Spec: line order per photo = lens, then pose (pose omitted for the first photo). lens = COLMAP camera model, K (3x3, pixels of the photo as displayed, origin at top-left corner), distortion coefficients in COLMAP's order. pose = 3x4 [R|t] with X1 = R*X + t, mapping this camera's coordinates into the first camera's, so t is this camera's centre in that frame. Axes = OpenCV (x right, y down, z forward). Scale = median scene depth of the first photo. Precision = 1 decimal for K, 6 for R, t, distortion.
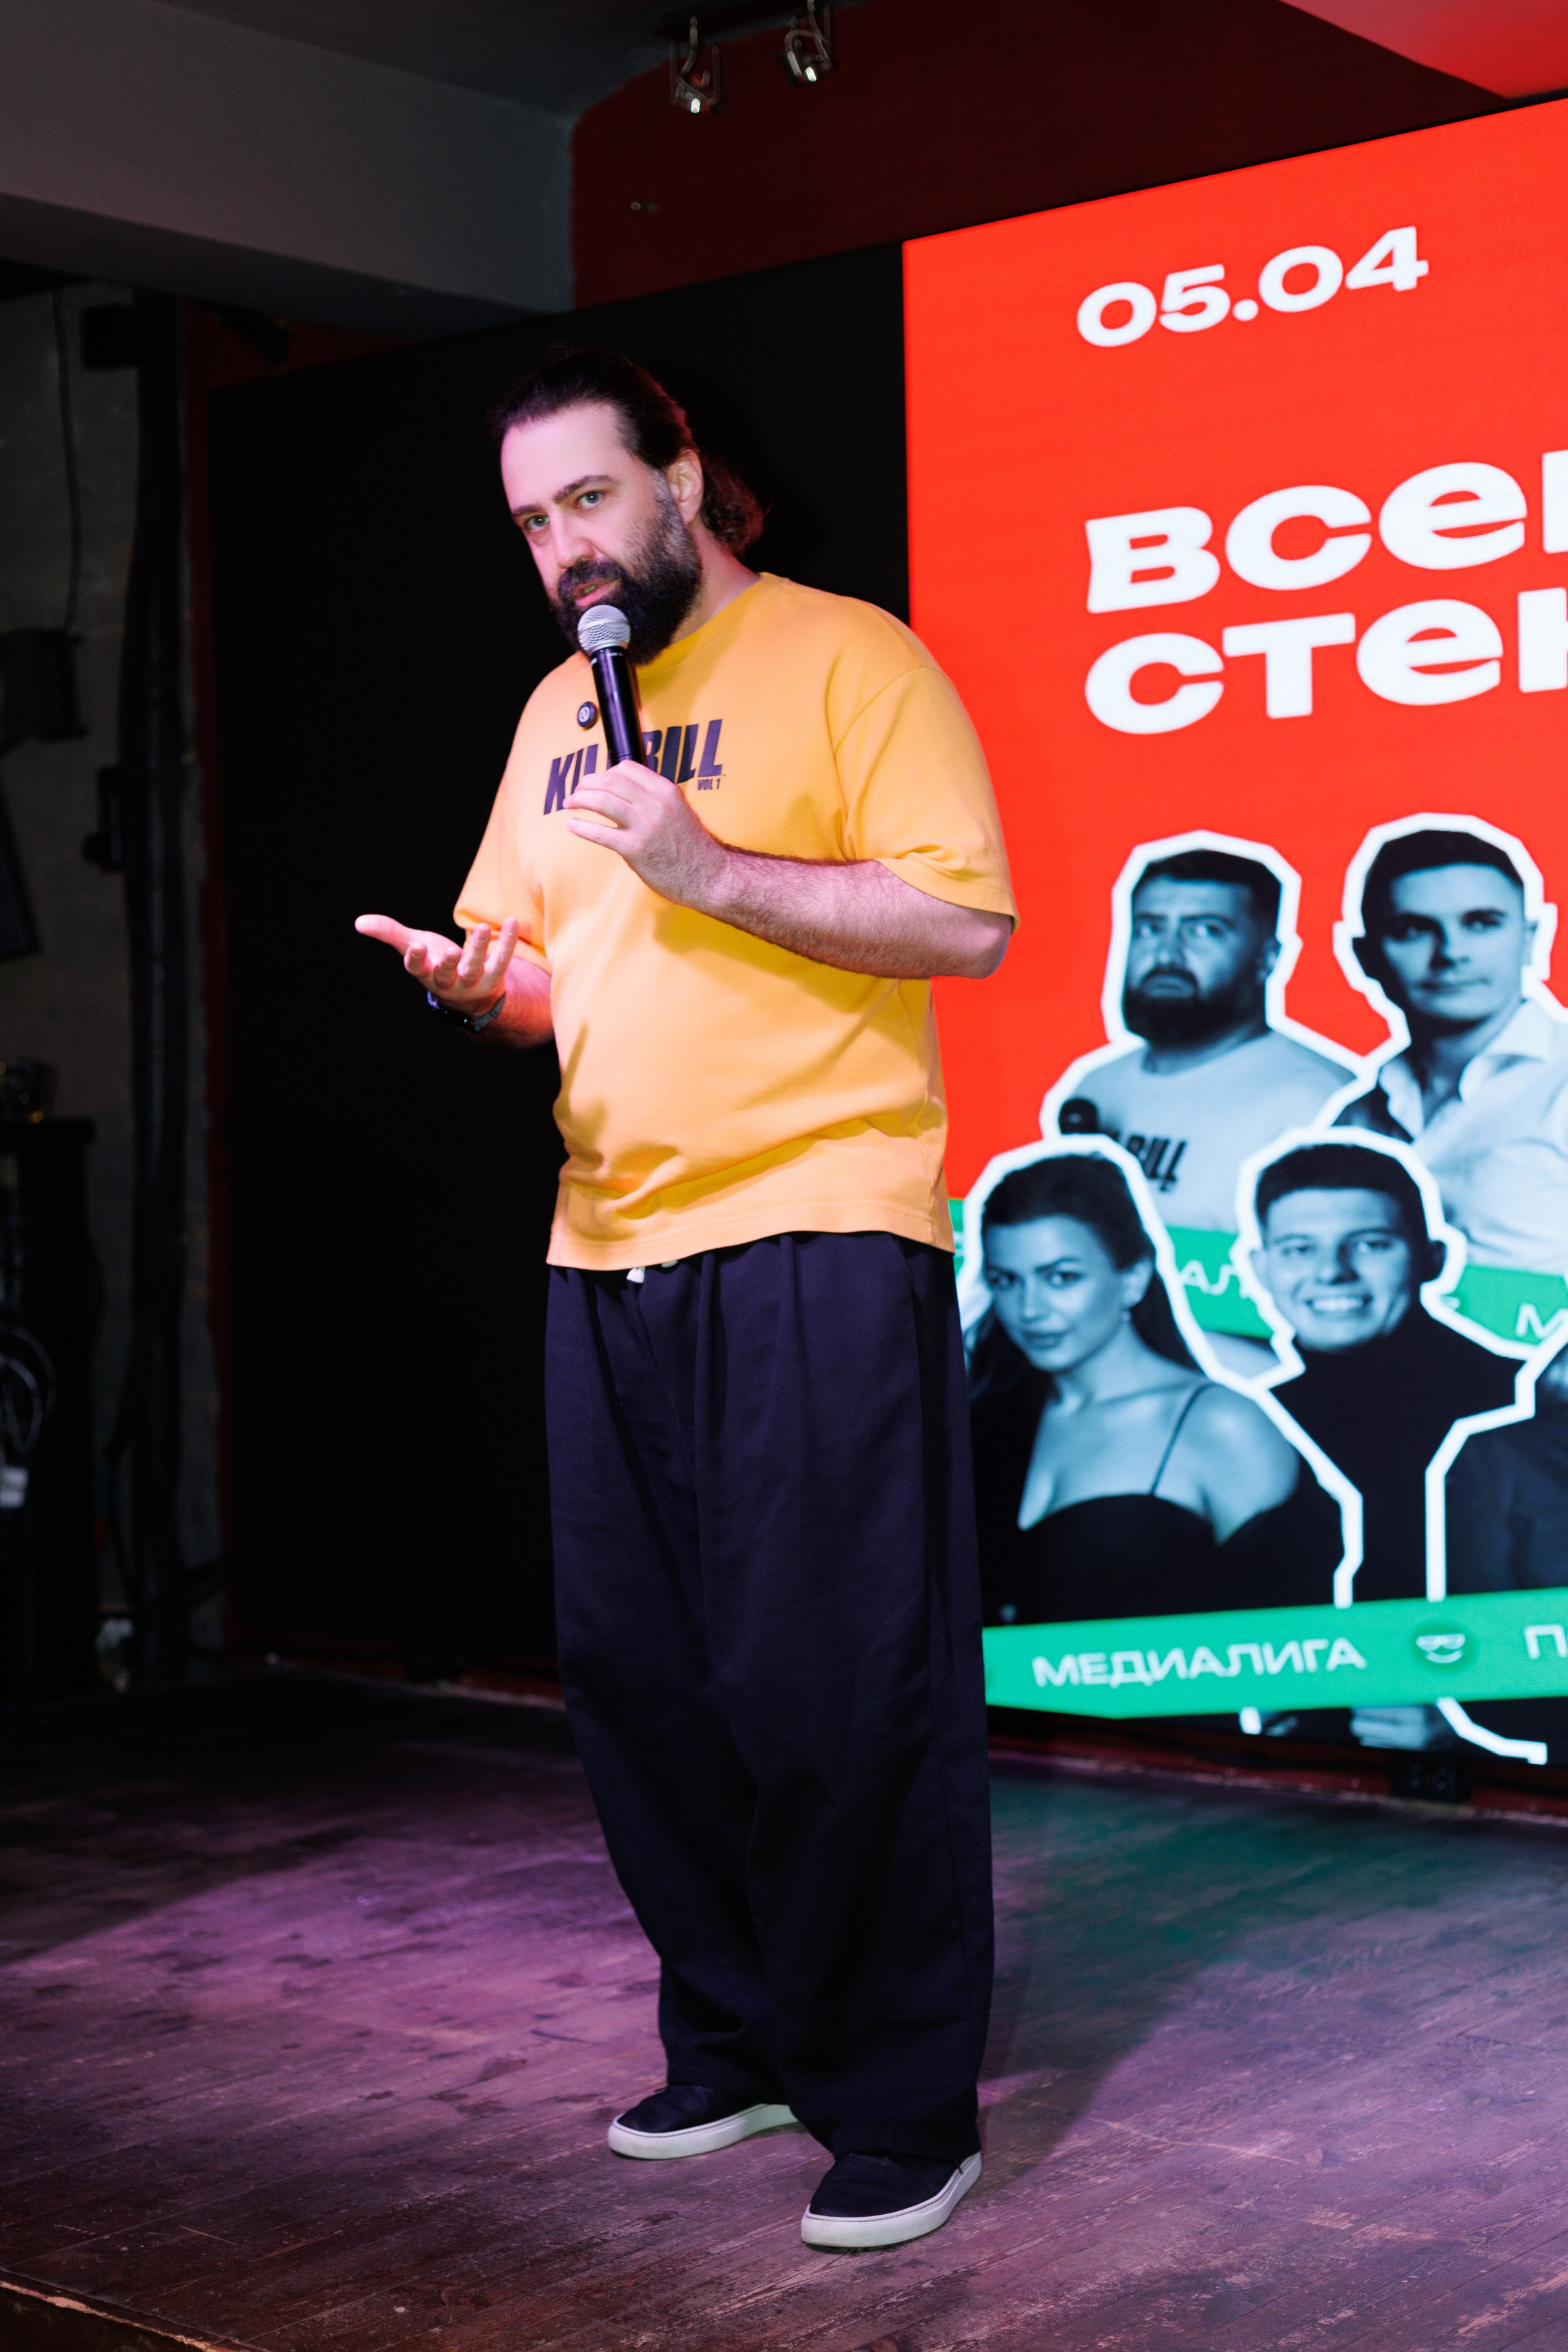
lens RADIAL K [[3614.8, 0, 719.4], [0, 3614.8, 1264.6], [0, 0, 1]] dist [0.015661, -0.033529]
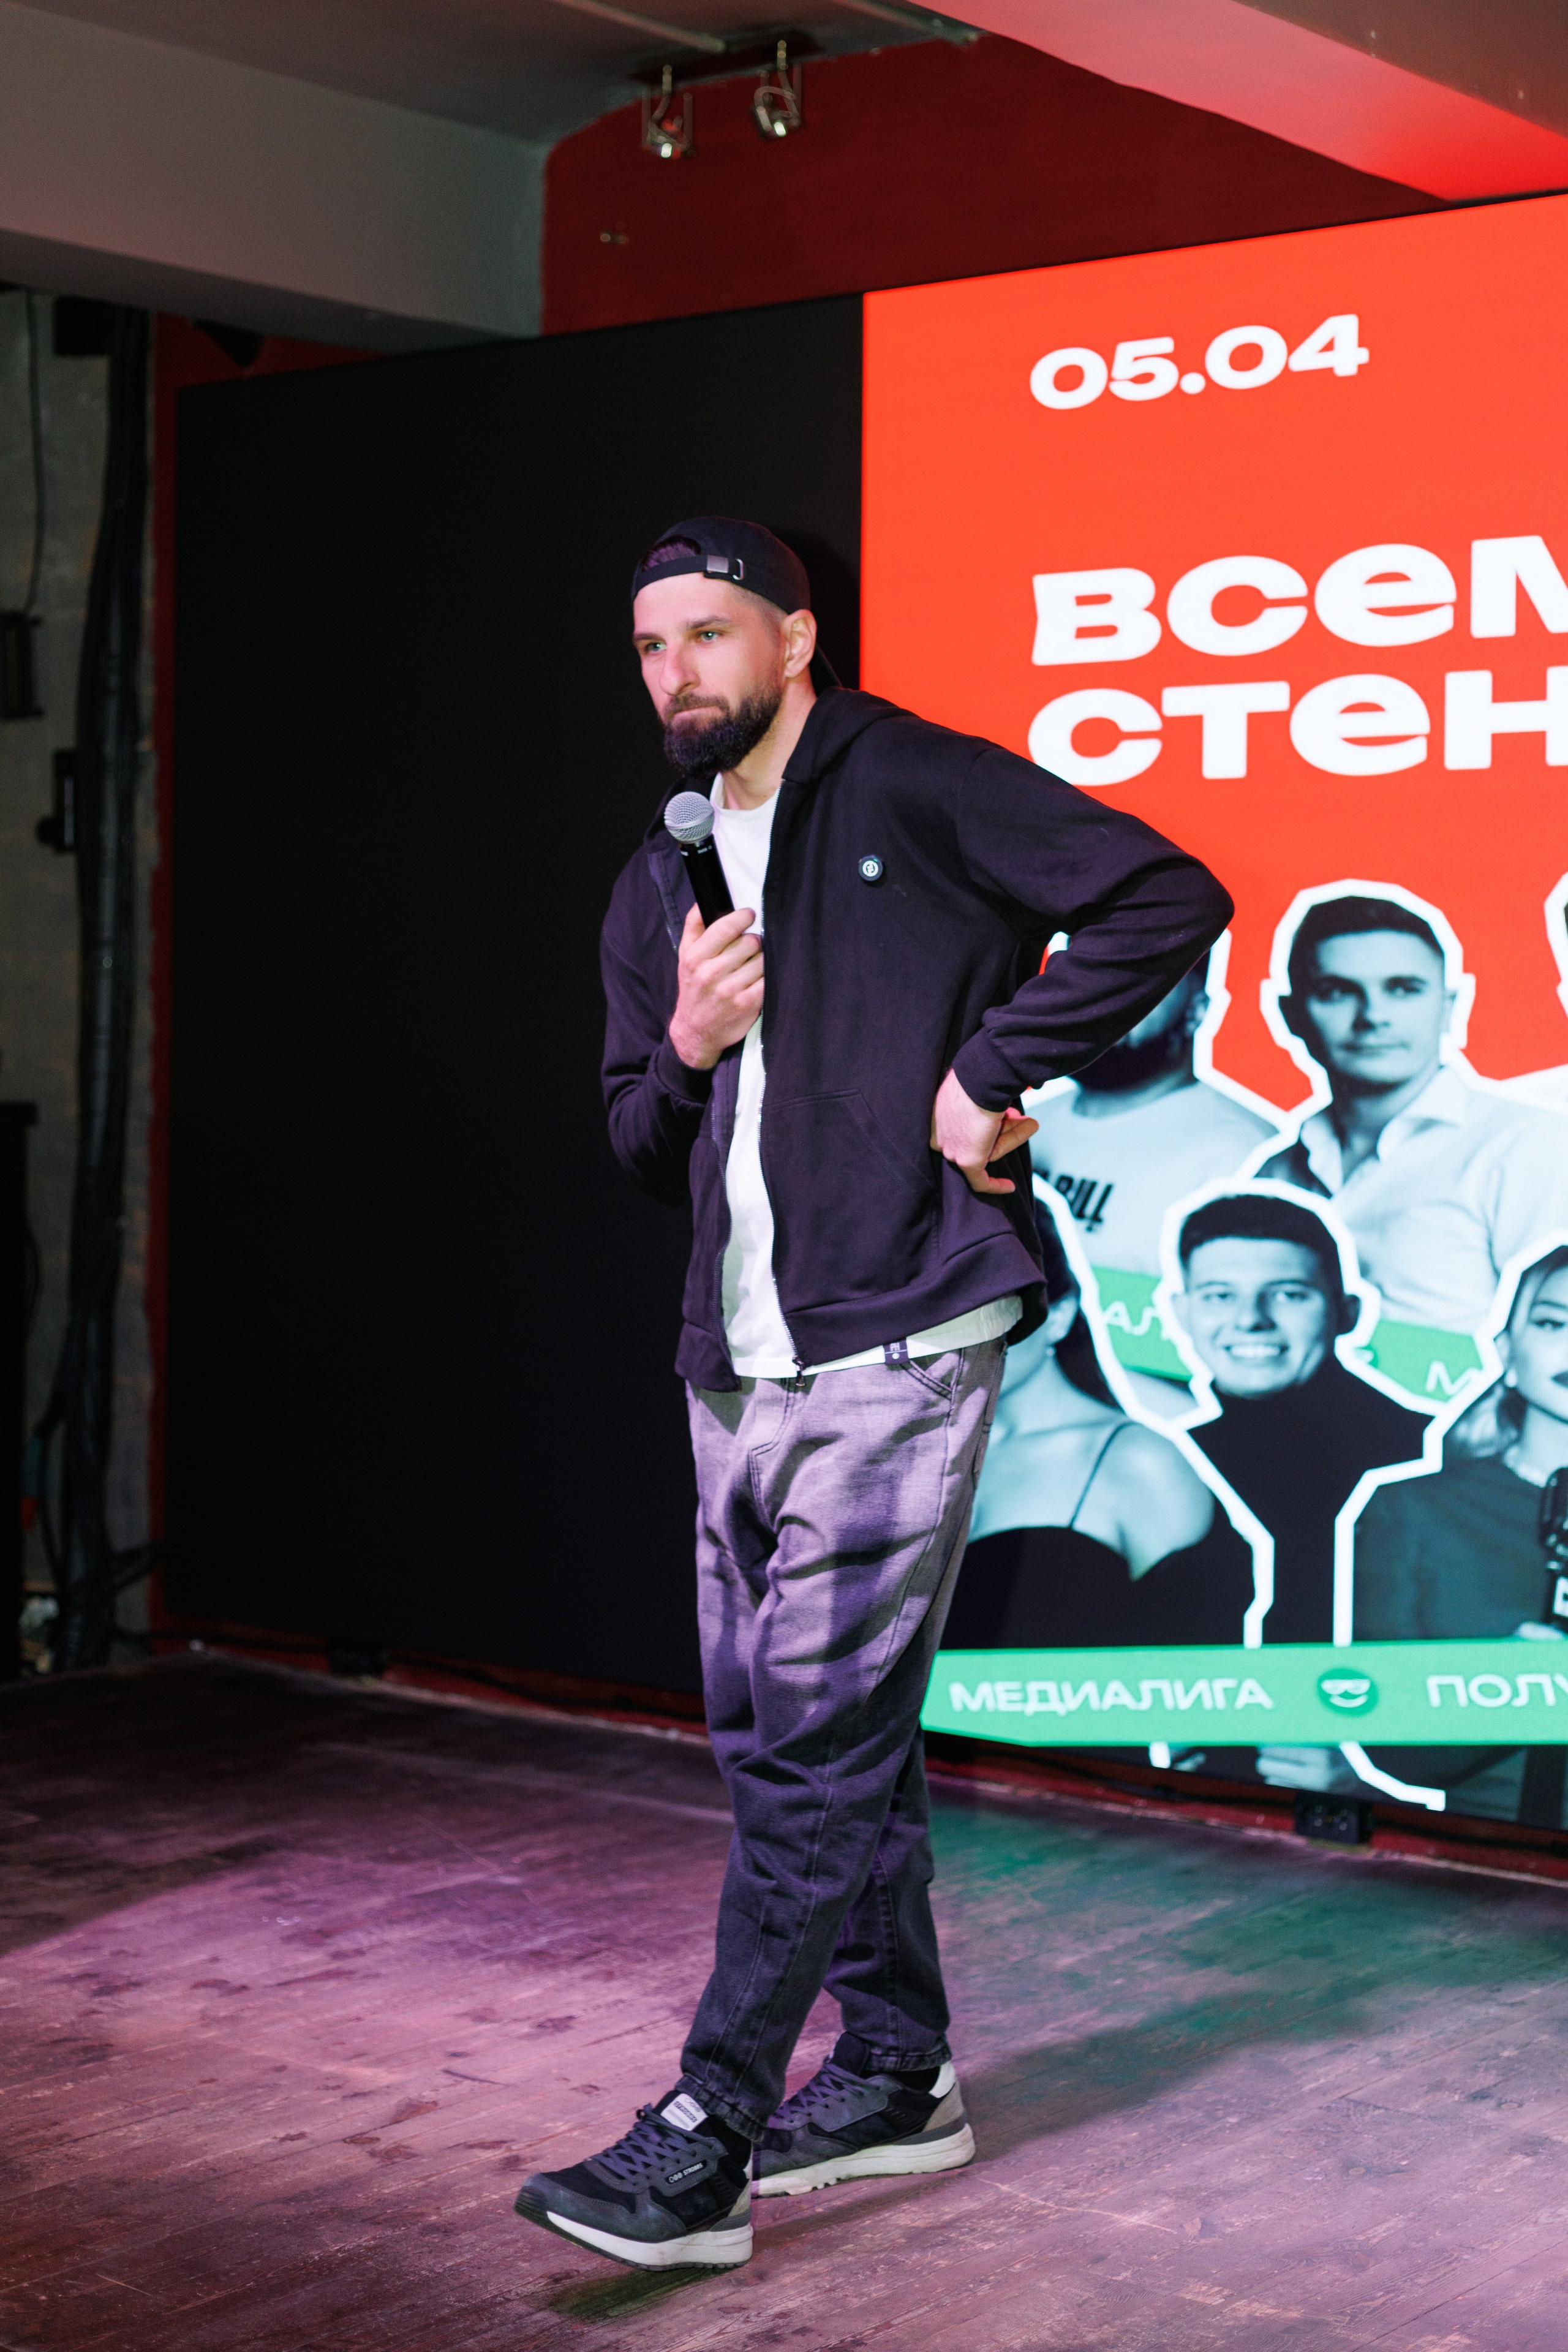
lens RADIAL K [[3718.6, 0, 773.8], [0, 3718.6, 1065.8], [0, 0, 1]] dist [0.013917, -0.012883]
pose [[0.999081, 0.031672, 0.028867, 0.001663], [-0.030869, 0.999136, -0.027830, -0.036609], [-0.029723, 0.026913, 0.999196, -0.051881]]
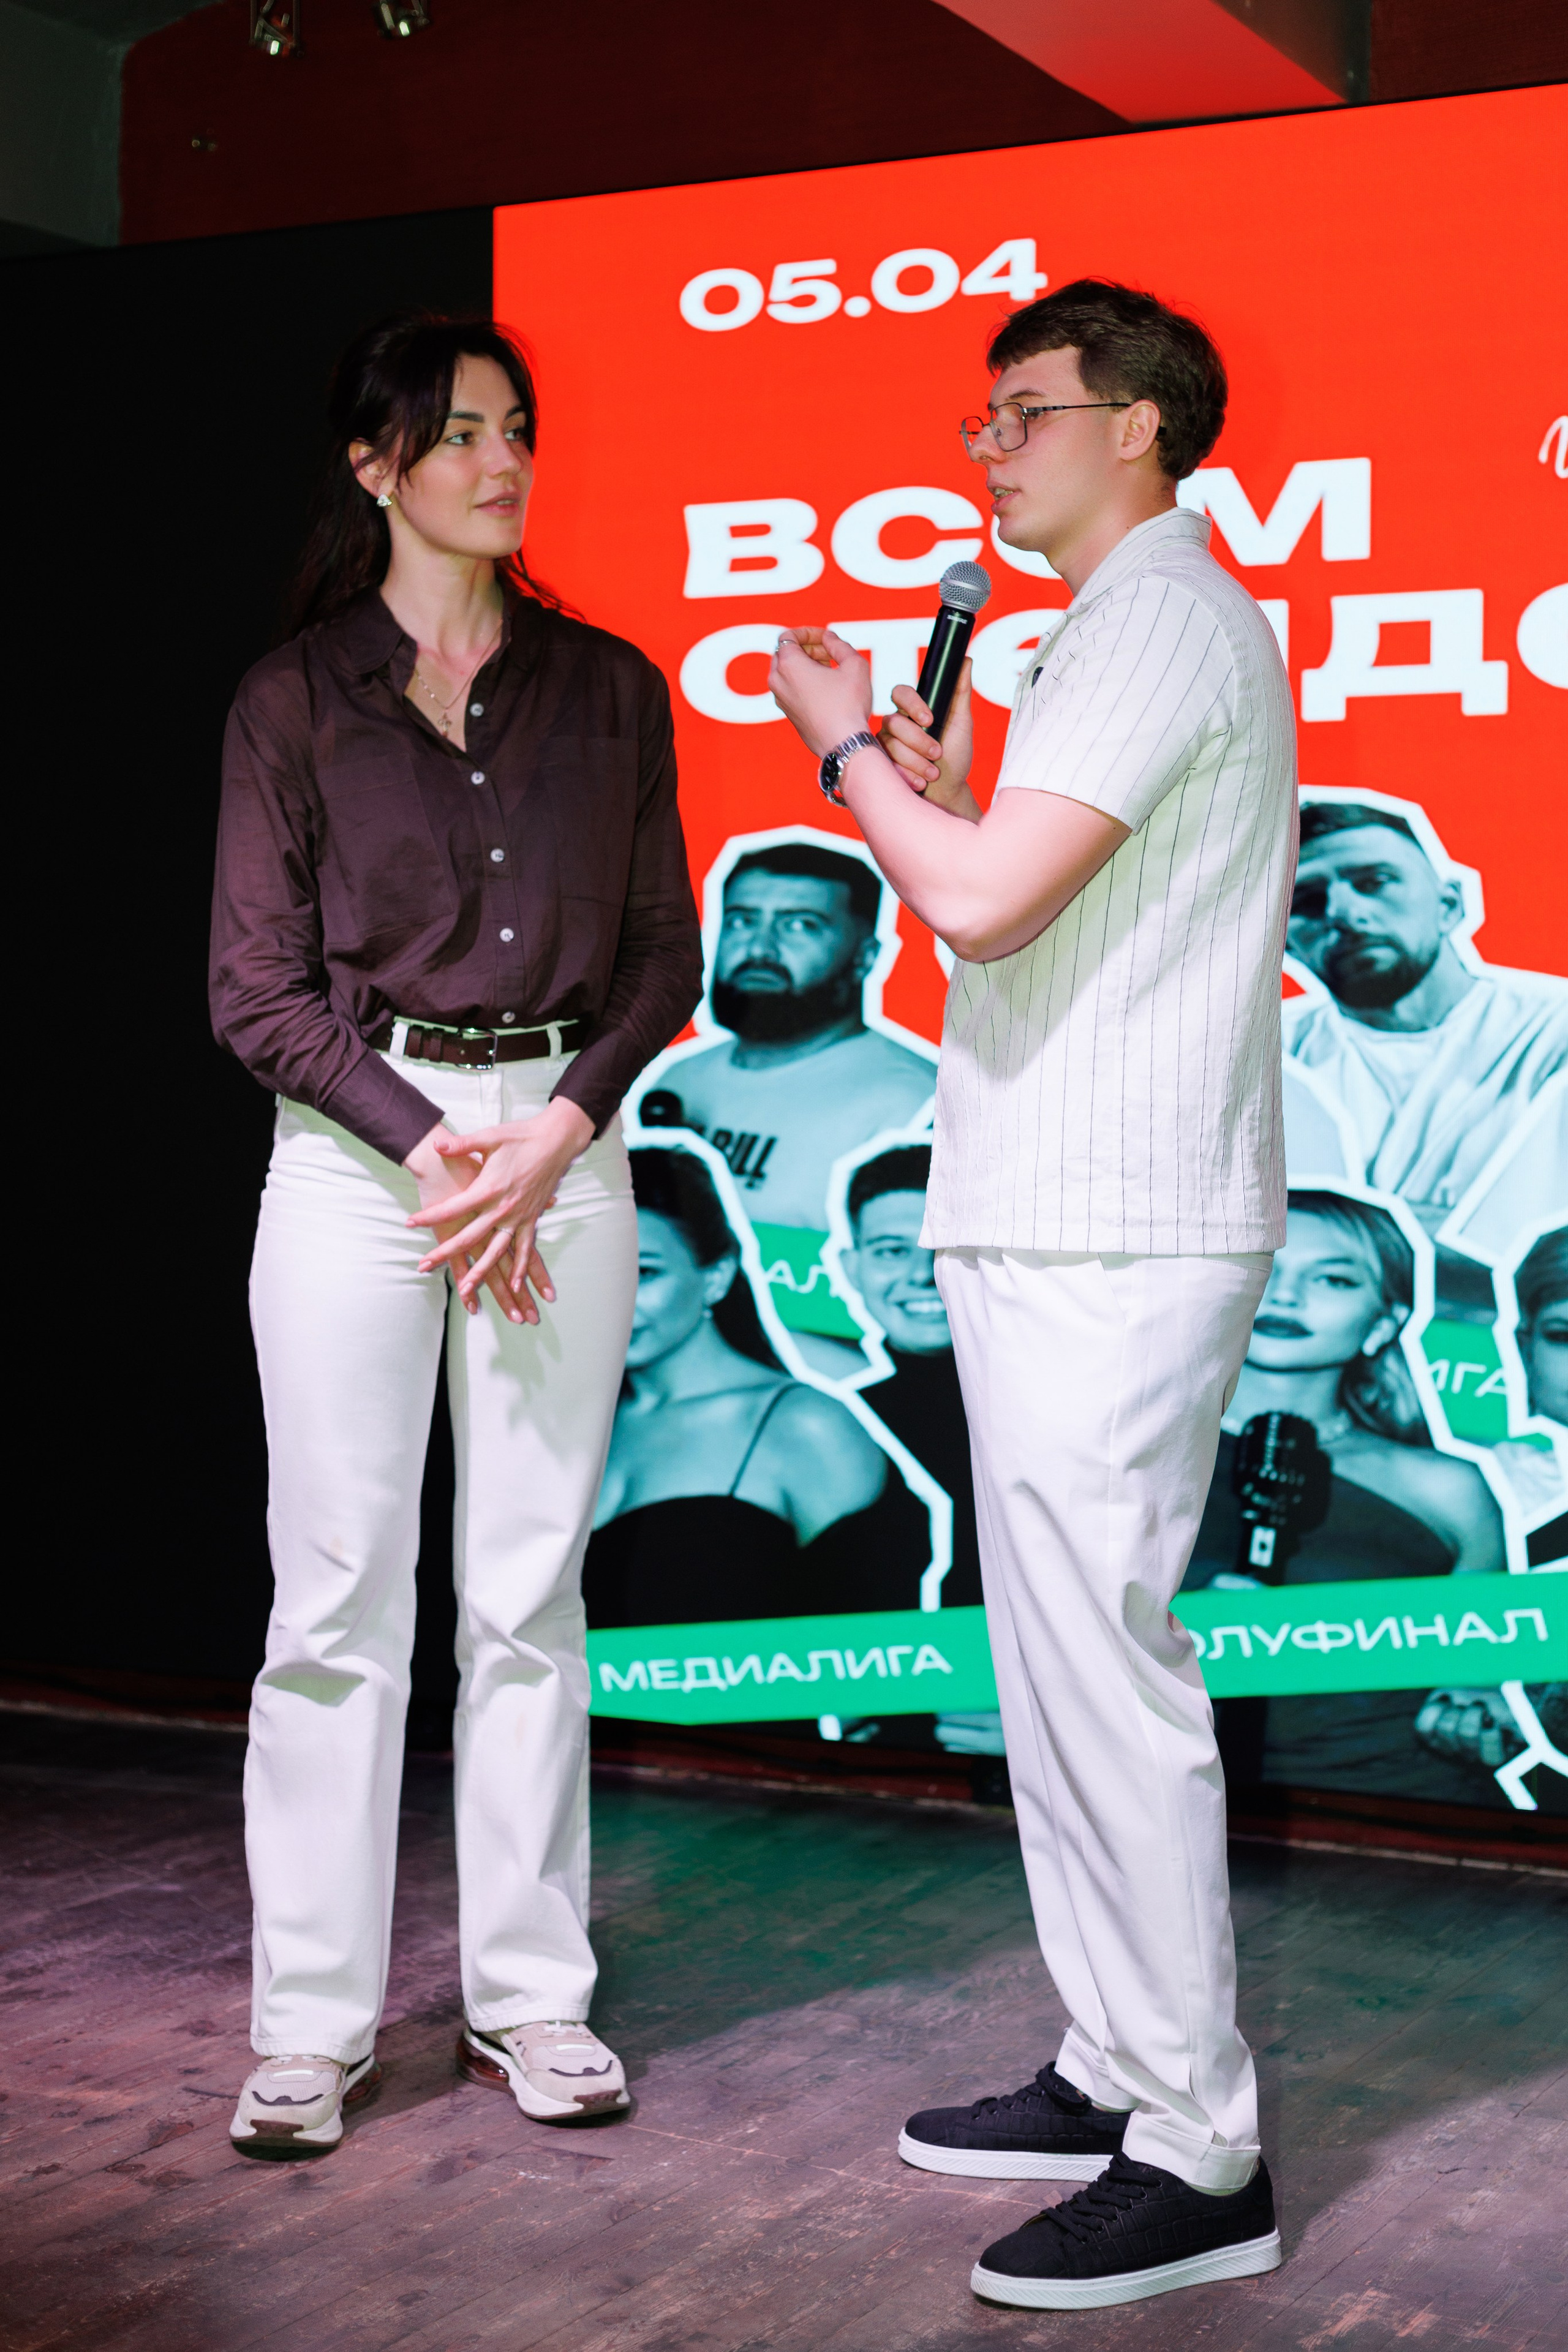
lens RADIAL K [[3677.5, 0, 822.7], [0, 3677.5, 1110.8], [0, 0, 1]] dist [0.019532, -0.045928]
pose [[0.973293, 0.024551, 0.228252, -0.090905], [-0.018561, 0.999426, -0.028353, -0.013757], [-0.228817, 0.023360, 0.973189, 0.021372]]
